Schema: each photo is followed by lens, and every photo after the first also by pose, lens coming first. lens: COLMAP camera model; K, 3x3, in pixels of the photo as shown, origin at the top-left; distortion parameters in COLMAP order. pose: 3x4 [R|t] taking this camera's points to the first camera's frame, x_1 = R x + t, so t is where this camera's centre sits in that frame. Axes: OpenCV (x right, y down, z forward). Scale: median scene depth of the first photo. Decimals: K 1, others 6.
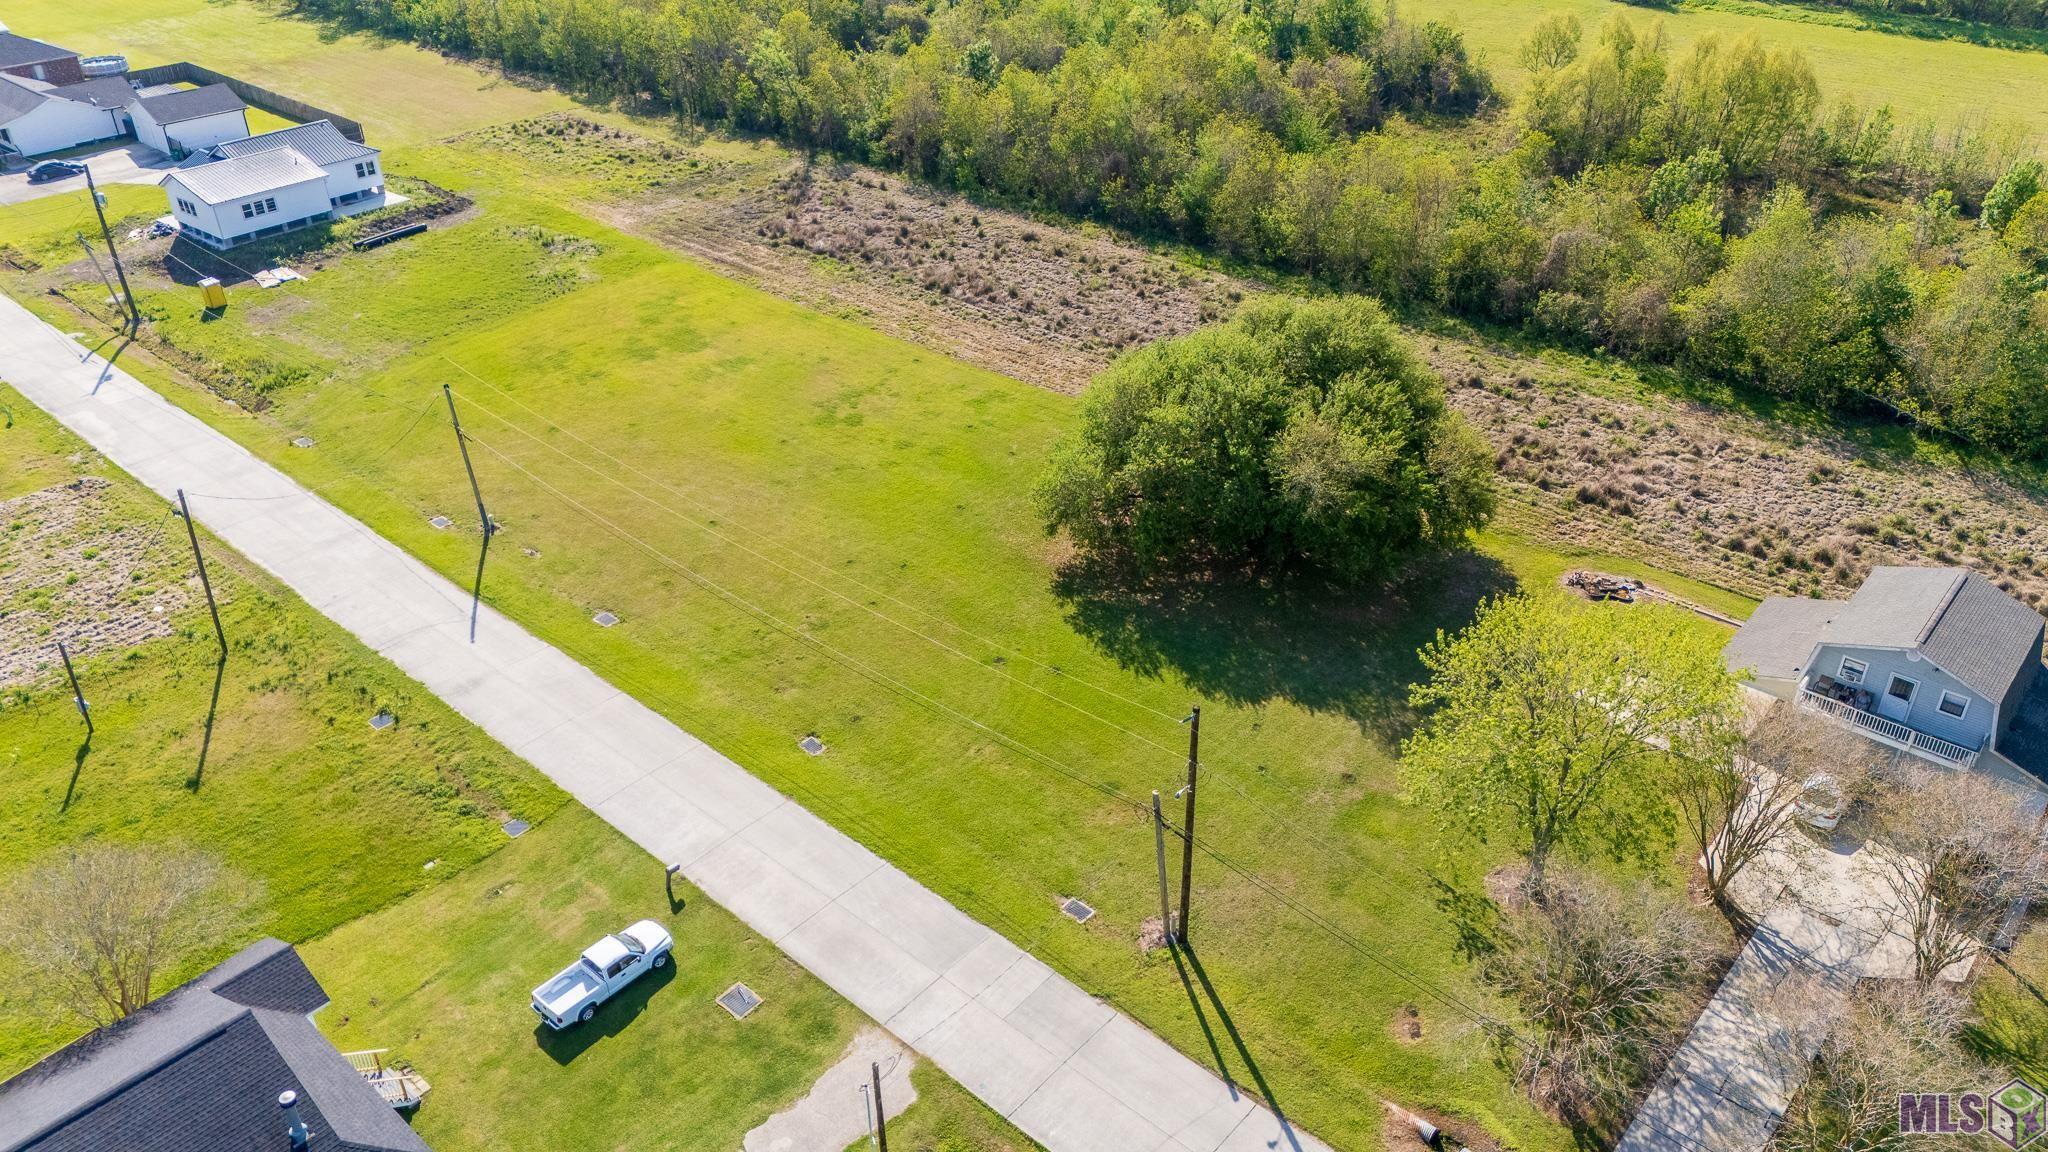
lens RADIAL K [[1497.7, 0, 1024.0], [0, 1497.7, 576.0], [0, 0, 1]] dist [0.083170, -0.070792]
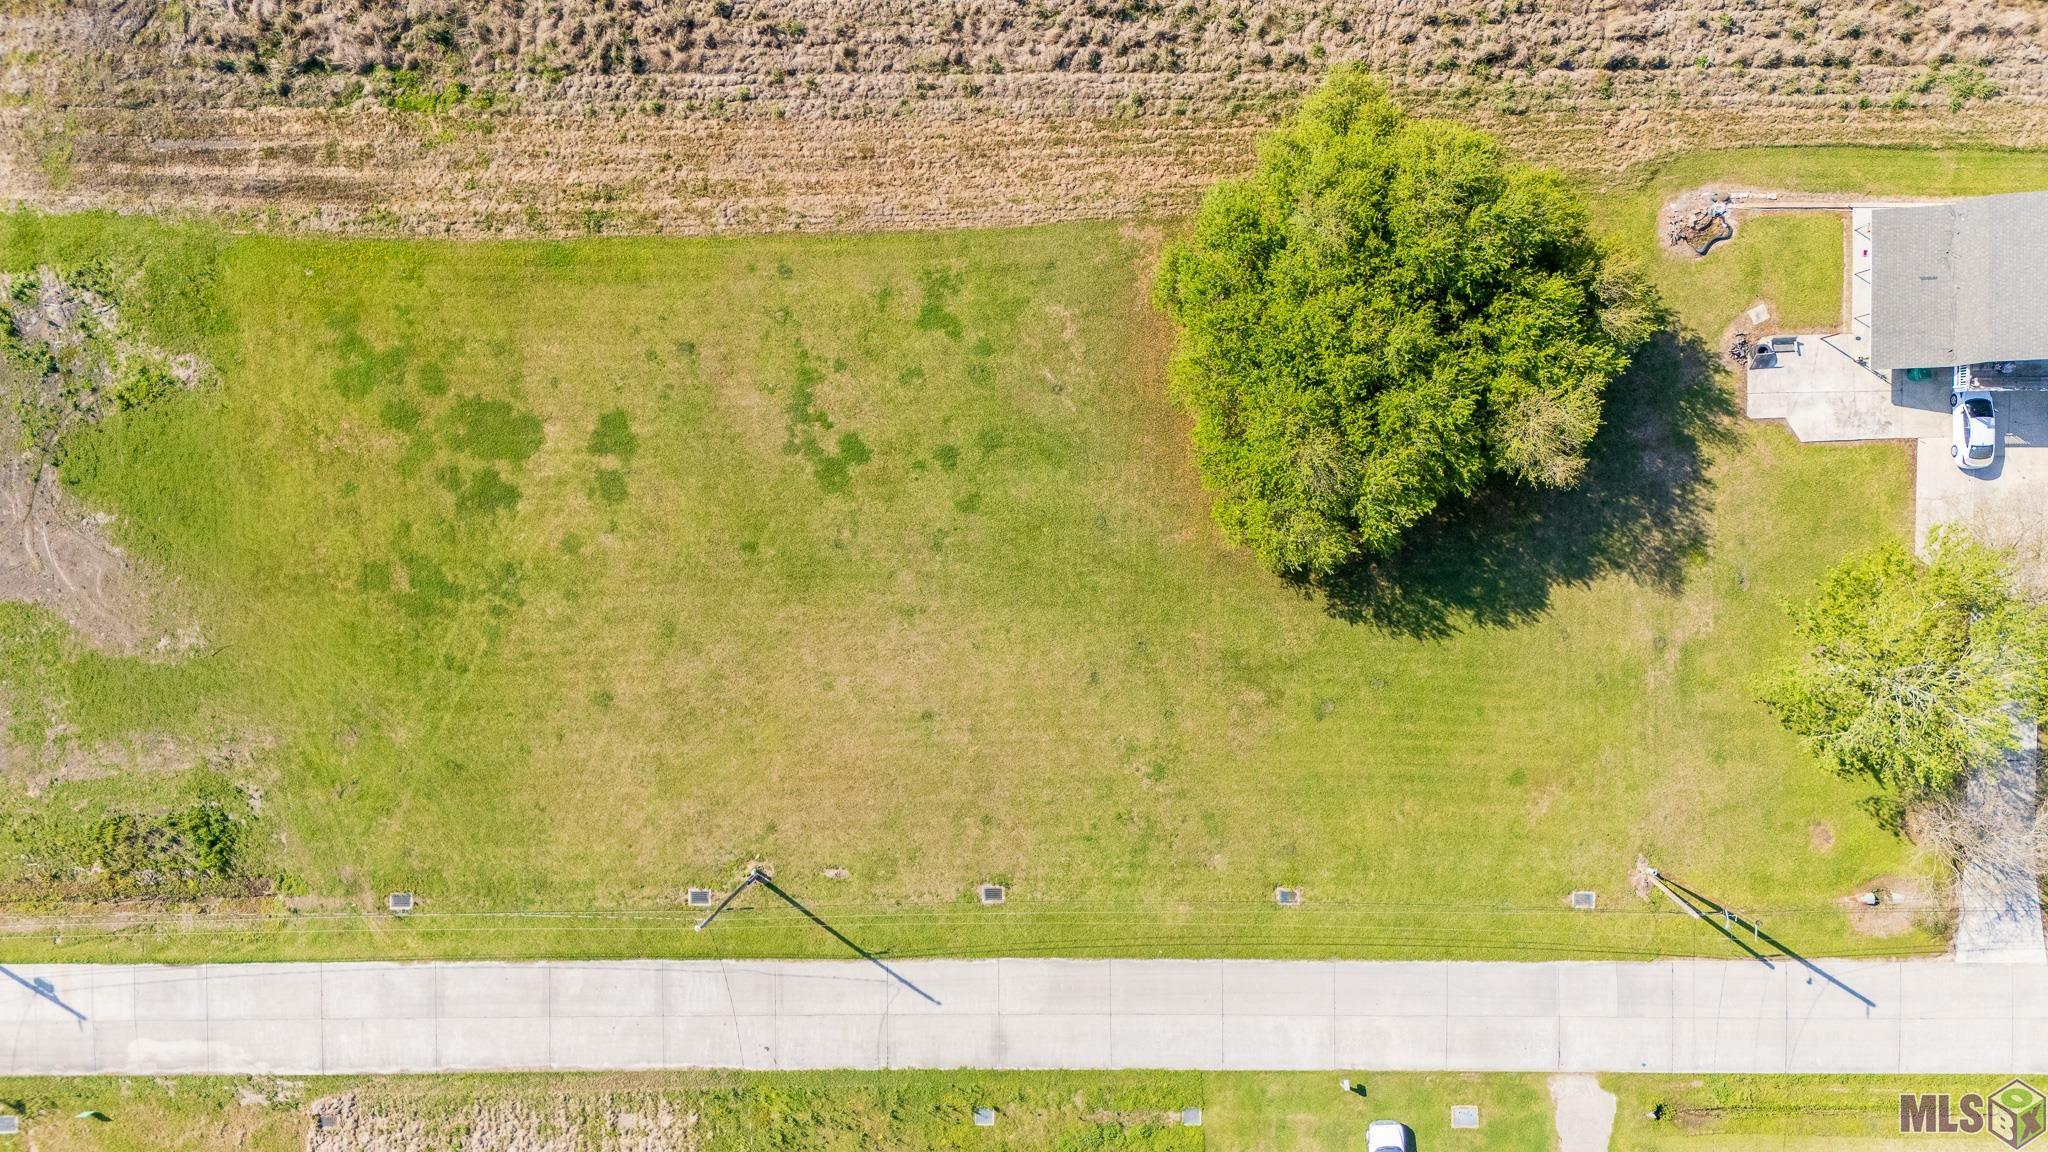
lens RADIAL K [[1497.7, 0, 1024.0], [0, 1497.7, 576.0], [0, 0, 1]] dist [0.083170, -0.070792]
pose [[0.745807, -0.666111, -0.008278, -0.103389], [0.339836, 0.369748, 0.864753, -0.949875], [-0.572961, -0.647752, 0.502129, 0.602197]]
